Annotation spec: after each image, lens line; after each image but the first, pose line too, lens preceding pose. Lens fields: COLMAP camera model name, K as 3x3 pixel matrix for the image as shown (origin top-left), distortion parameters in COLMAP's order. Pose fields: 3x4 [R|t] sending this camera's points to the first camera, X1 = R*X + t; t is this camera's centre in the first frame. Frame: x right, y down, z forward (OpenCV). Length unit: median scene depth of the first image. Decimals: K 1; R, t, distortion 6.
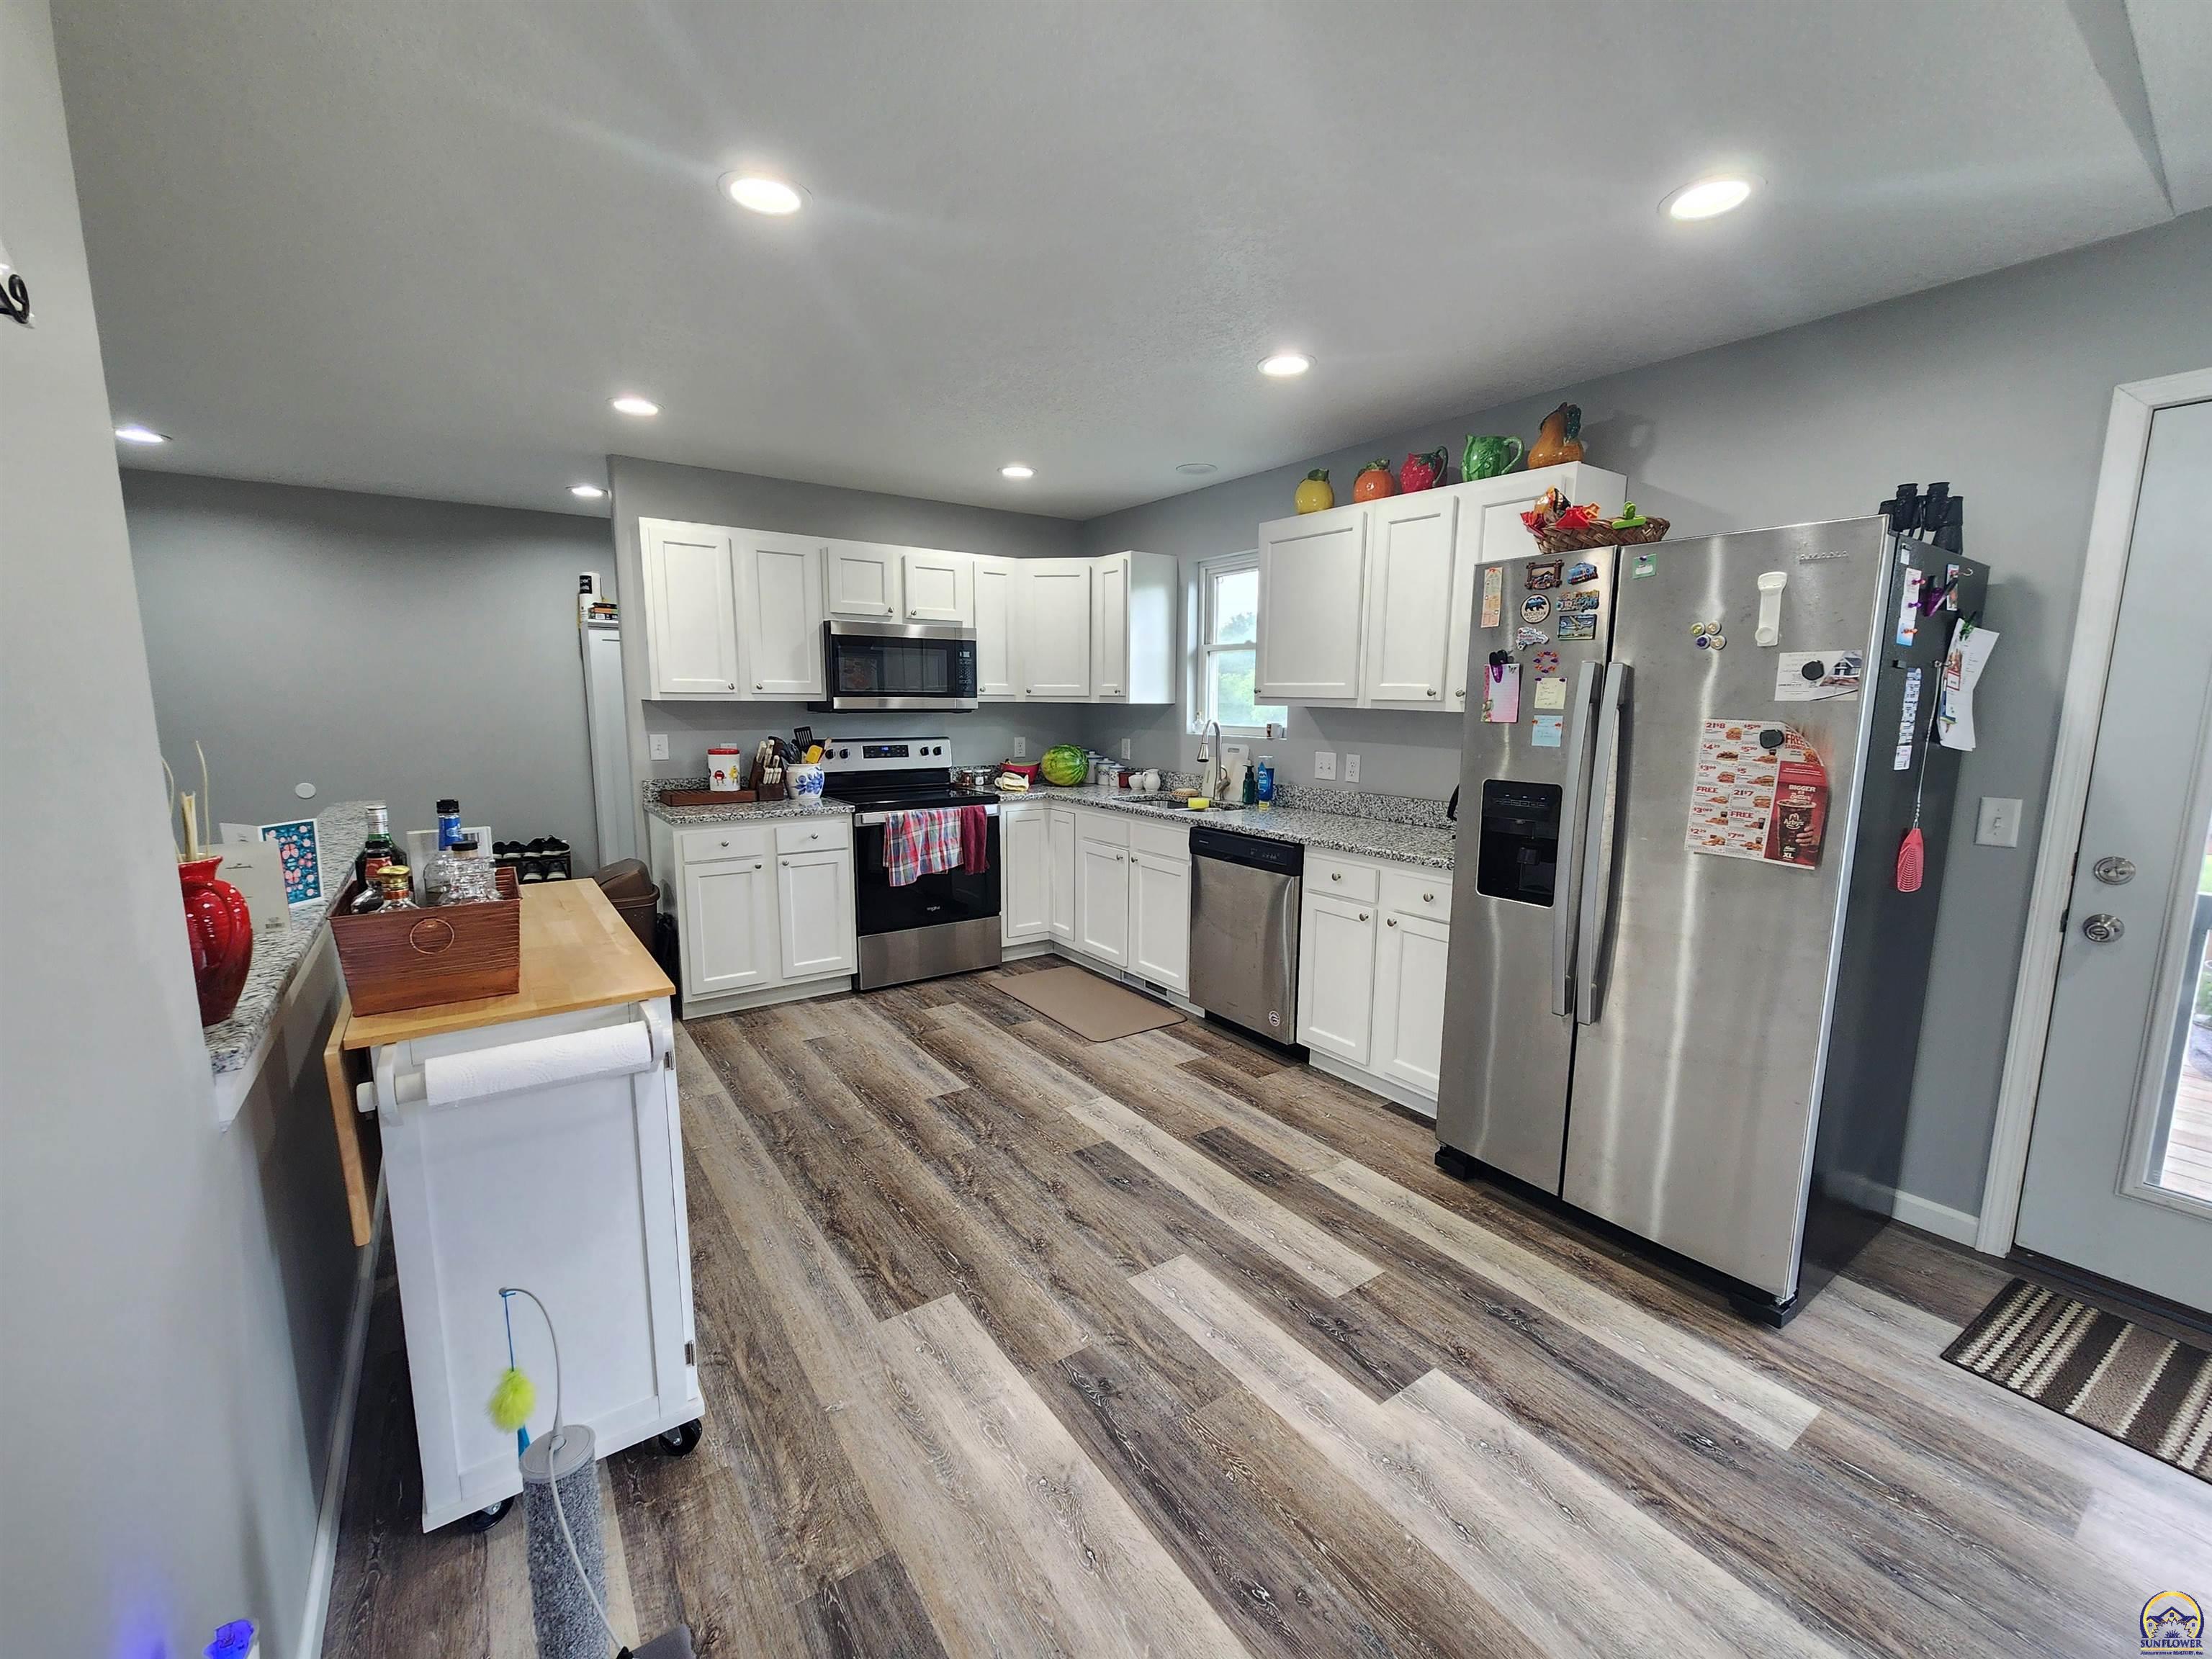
lens RADIAL K [[913.3, 0, 1116.6], [0, 913.3, 835.2], [0, 0, 1]] dist [-0.000132, 0.000151]
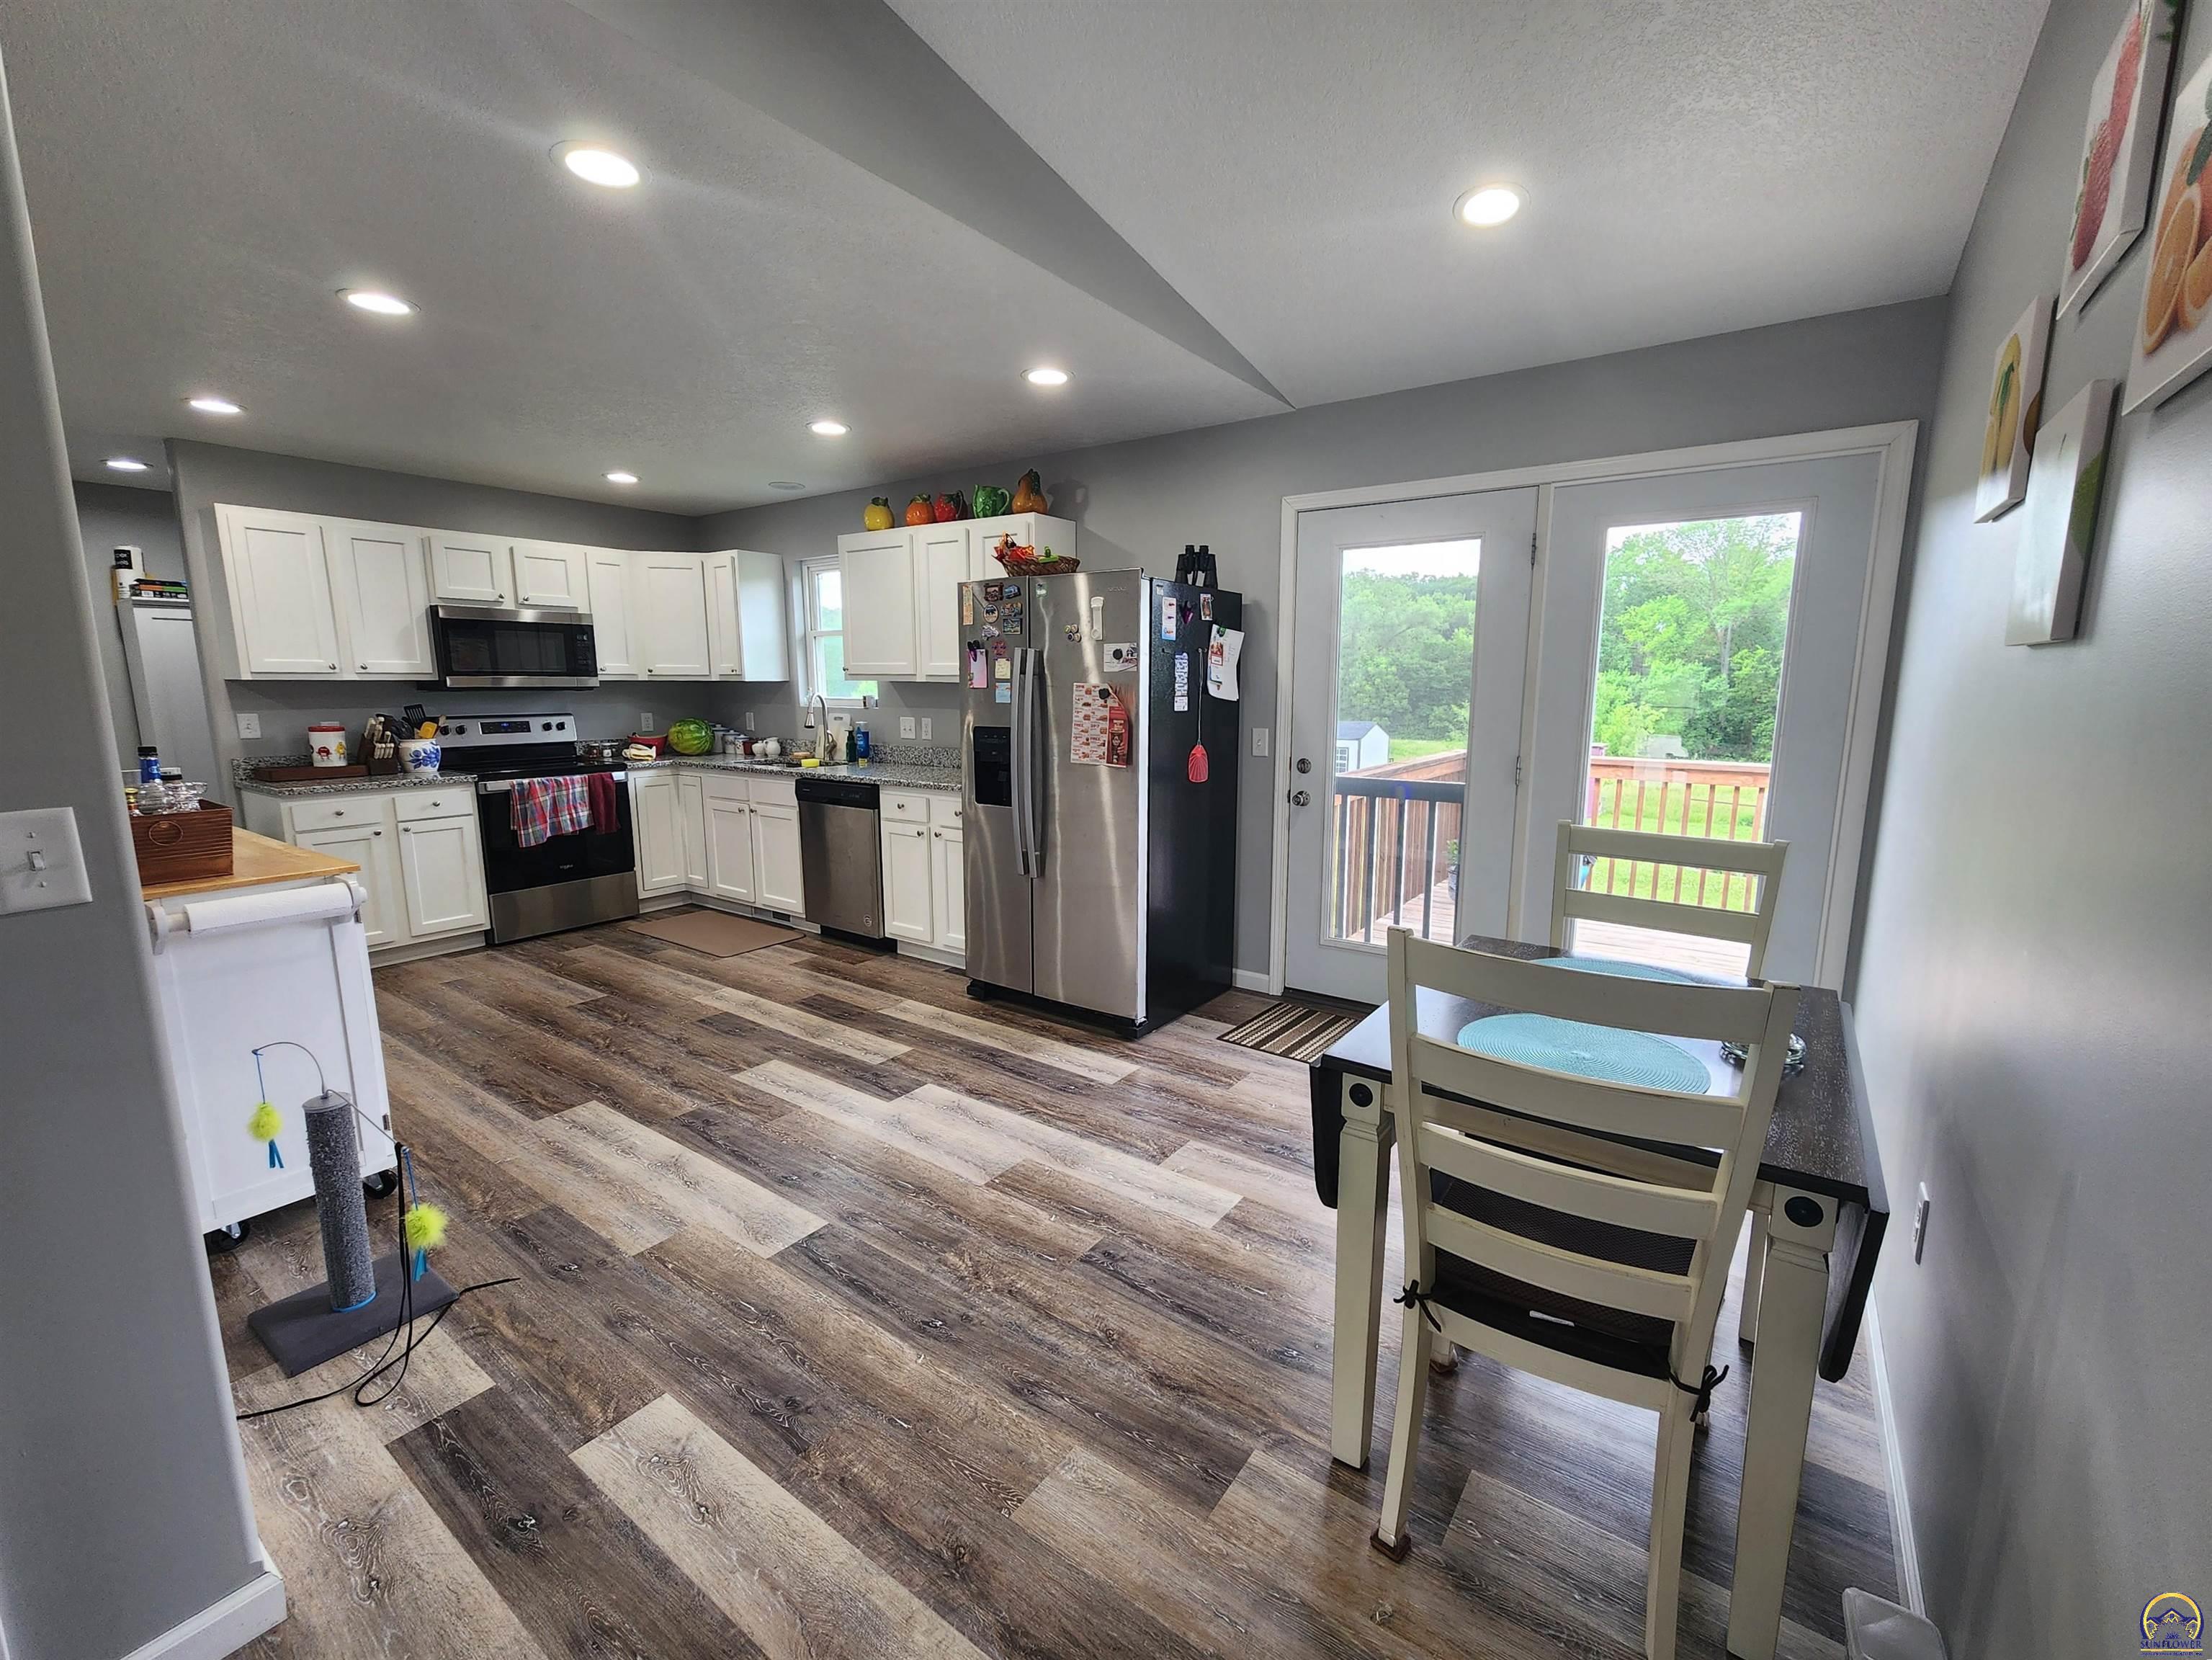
lens RADIAL K [[926.3, 0, 1116.4], [0, 926.3, 831.9], [0, 0, 1]] dist [0.003800, 0.000137]
pose [[0.943102, -0.061348, 0.326795, 0.076466], [0.056829, 0.998110, 0.023366, 0.058859], [-0.327611, -0.003465, 0.944806, -0.338396]]
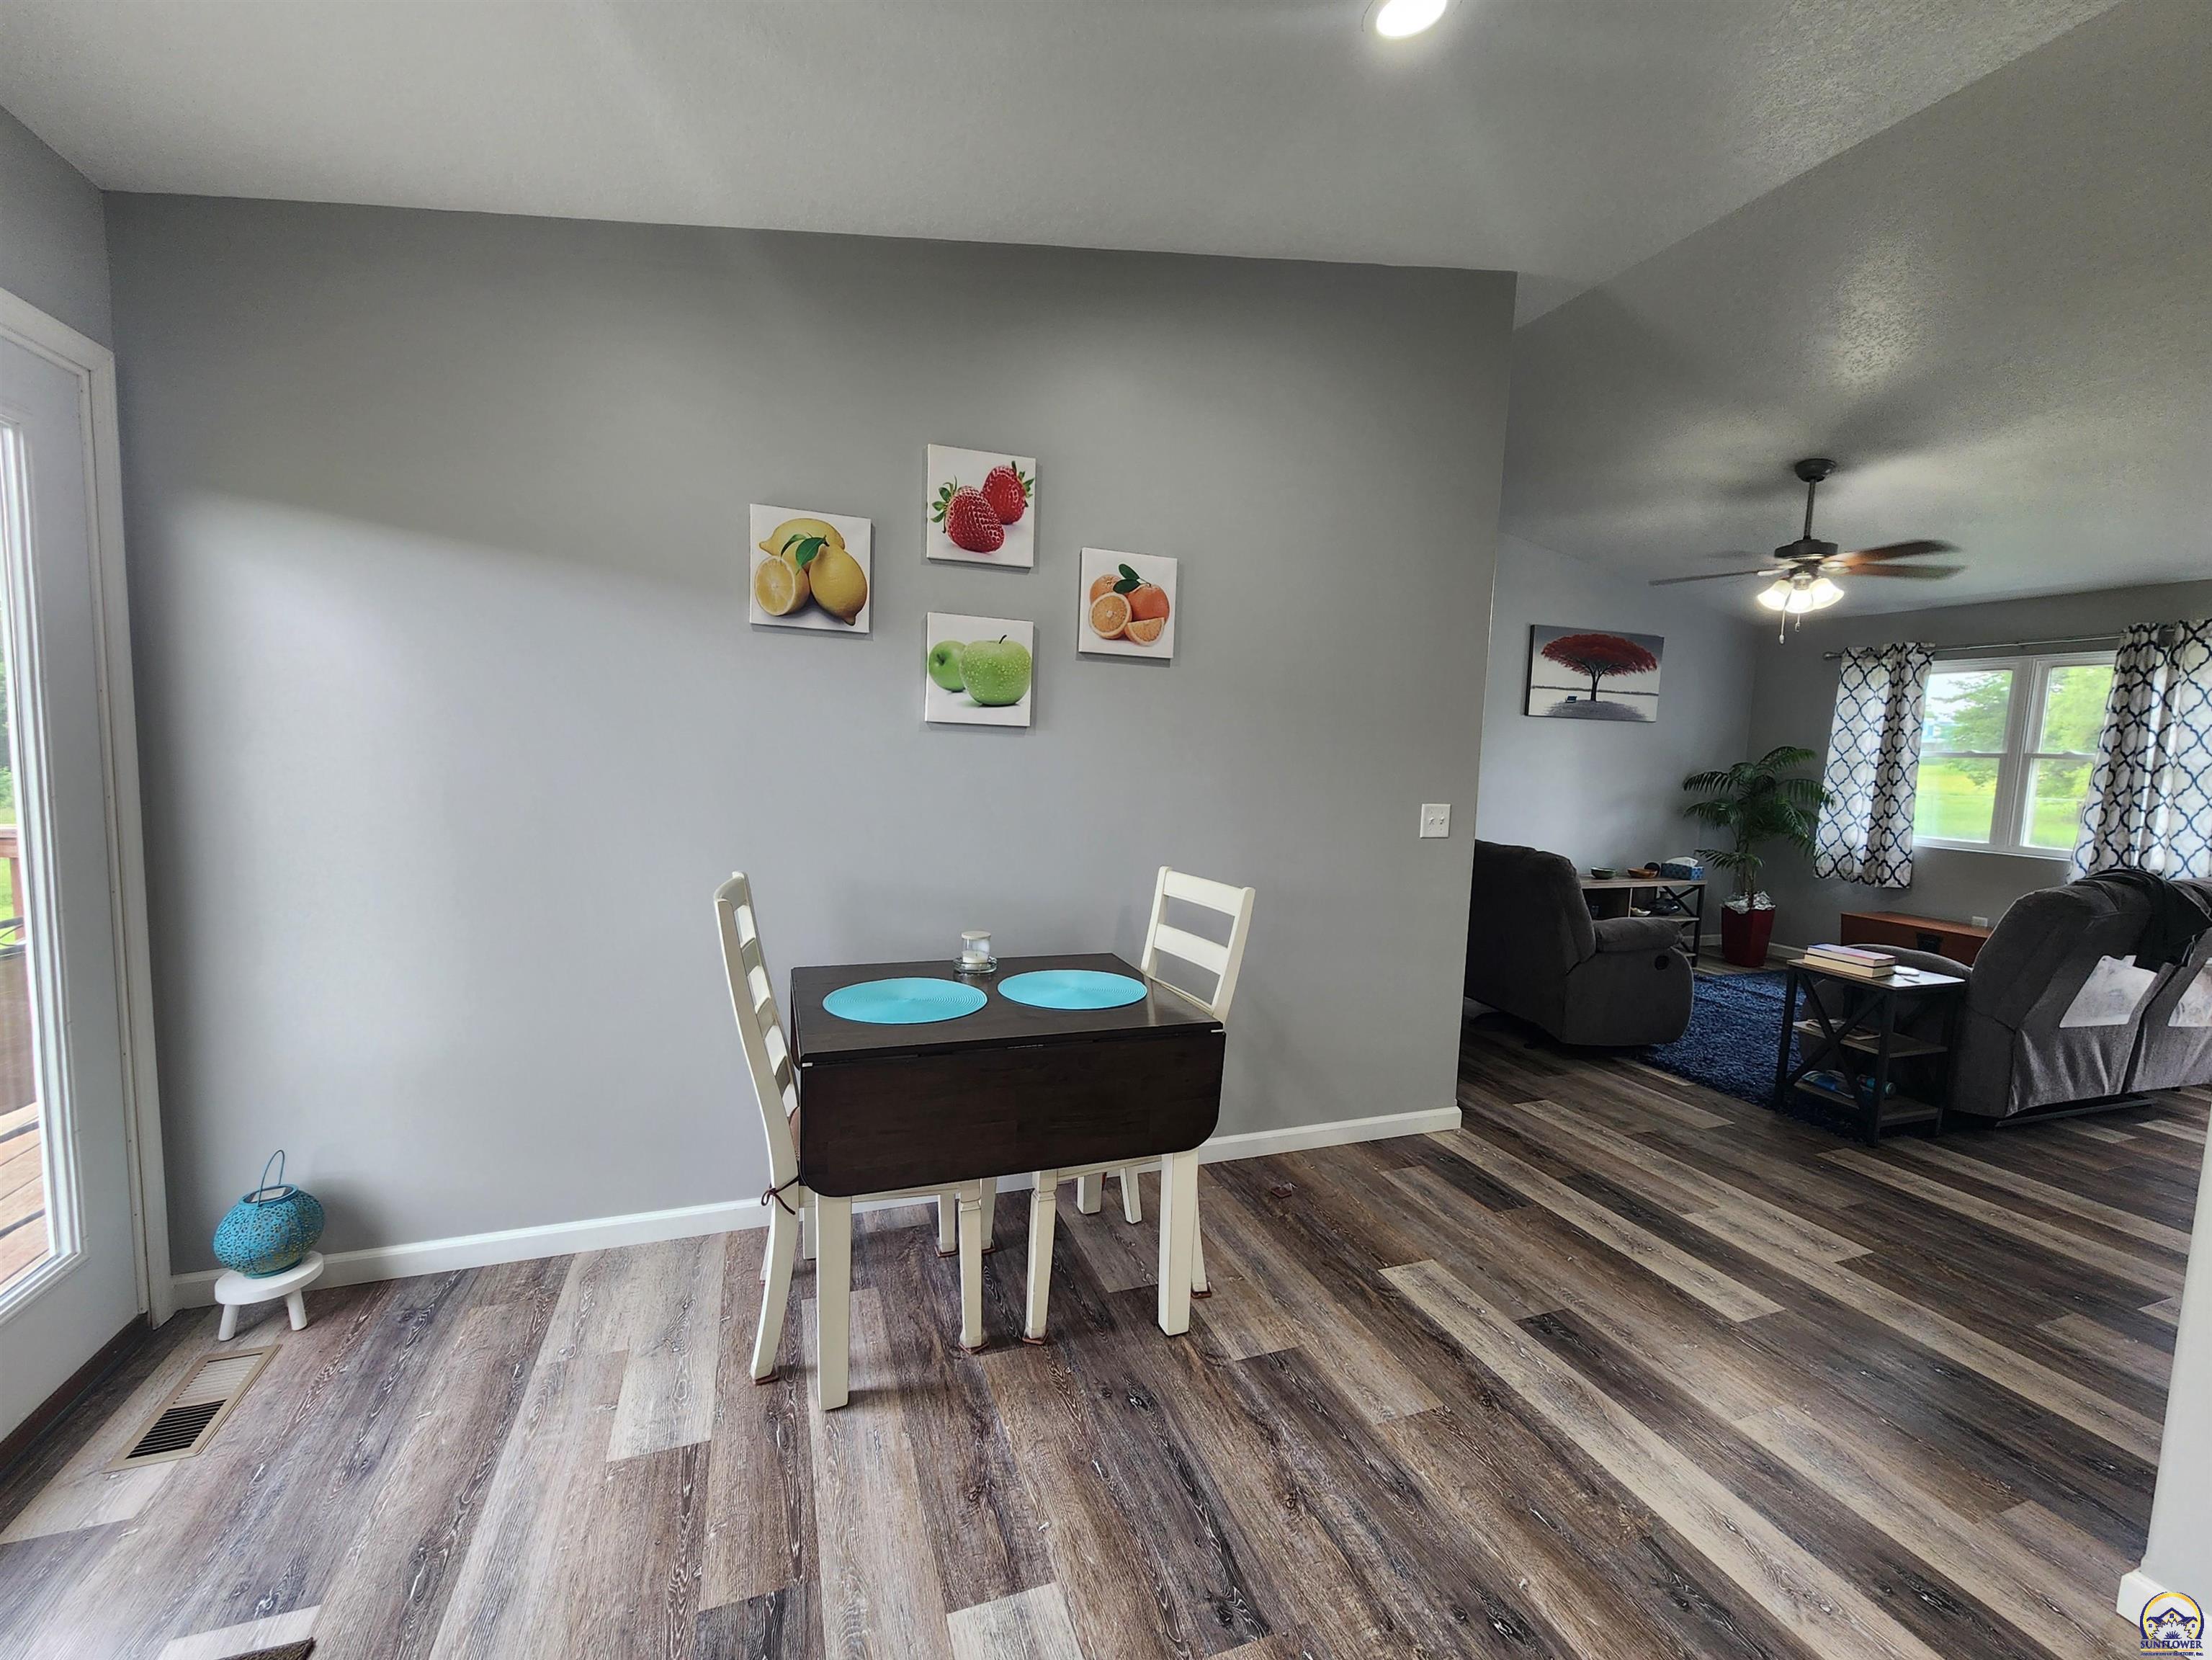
lens RADIAL K [[934.8, 0, 1117.7], [0, 934.8, 837.0], [0, 0, 1]] dist [0.002713, 0.000238]
pose [[-0.968159, -0.067075, 0.241183, 0.218364], [-0.006453, 0.969803, 0.243805, -0.072244], [-0.250253, 0.234486, -0.939356, 0.521338]]
